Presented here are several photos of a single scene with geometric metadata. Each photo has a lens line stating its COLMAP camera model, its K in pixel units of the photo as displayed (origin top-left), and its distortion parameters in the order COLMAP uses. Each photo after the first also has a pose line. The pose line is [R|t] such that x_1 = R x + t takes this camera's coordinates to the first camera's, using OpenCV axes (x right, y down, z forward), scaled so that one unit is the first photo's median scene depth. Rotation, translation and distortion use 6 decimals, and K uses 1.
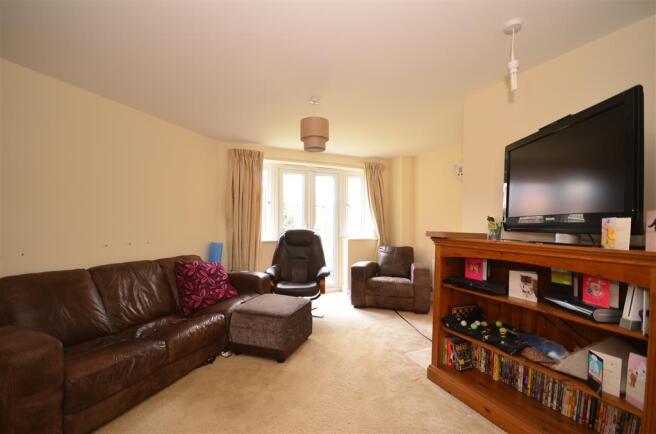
lens RADIAL K [[281.2, 0, 329.0], [0, 281.2, 221.1], [0, 0, 1]] dist [-0.019254, -0.001194]
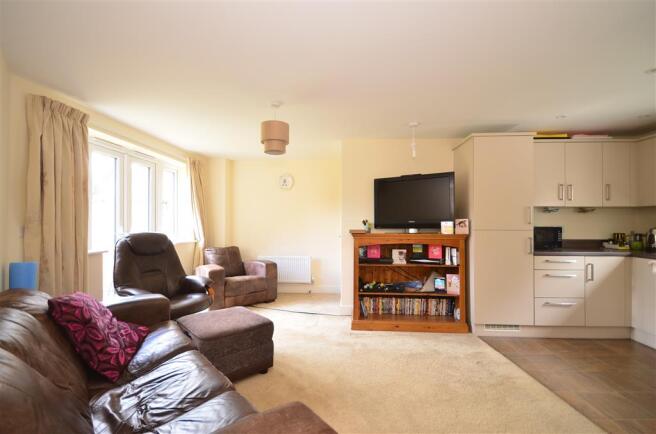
lens RADIAL K [[281.2, 0, 328.2], [0, 281.2, 222.2], [0, 0, 1]] dist [-0.019254, -0.001194]
pose [[0.487074, -0.001654, 0.873359, -0.548790], [-0.002450, 0.999992, 0.003260, -0.003650], [-0.873357, -0.003728, 0.487066, 0.217980]]
